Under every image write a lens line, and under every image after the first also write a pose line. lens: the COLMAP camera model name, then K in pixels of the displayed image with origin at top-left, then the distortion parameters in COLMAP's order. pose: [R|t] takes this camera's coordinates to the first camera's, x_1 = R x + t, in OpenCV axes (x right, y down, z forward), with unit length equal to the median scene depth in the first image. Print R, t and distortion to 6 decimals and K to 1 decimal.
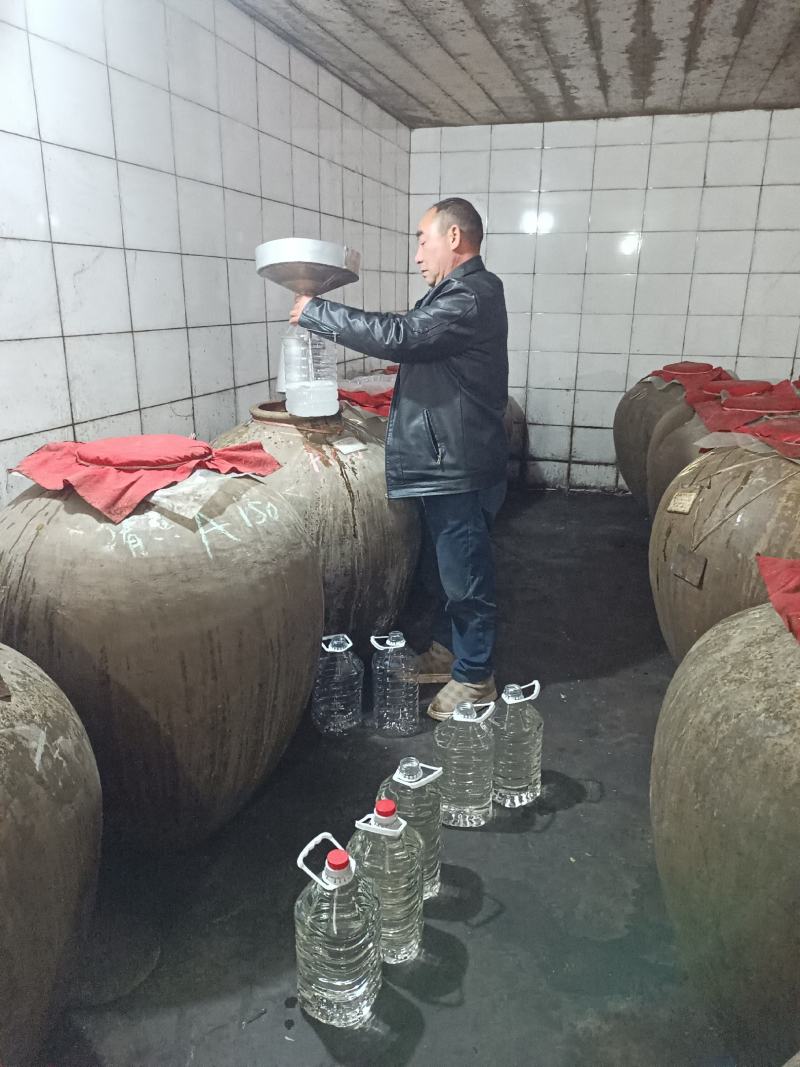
lens RADIAL K [[796.4, 0, 400.0], [0, 796.4, 533.5], [0, 0, 1]] dist [0.071538, -0.060362]
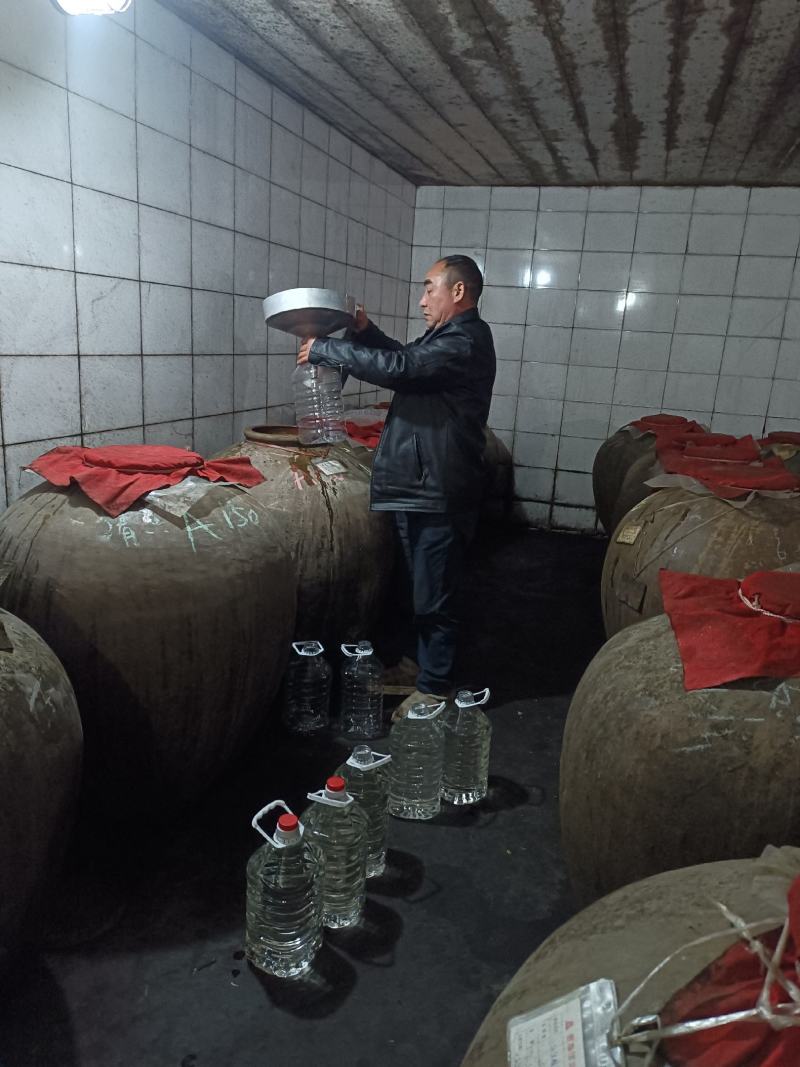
lens RADIAL K [[796.4, 0, 400.0], [0, 796.4, 533.5], [0, 0, 1]] dist [0.071538, -0.060362]
pose [[0.998479, 0.055139, -0.000397, 0.040388], [-0.055087, 0.997171, -0.051132, 0.034880], [-0.002424, 0.051076, 0.998692, -0.102352]]
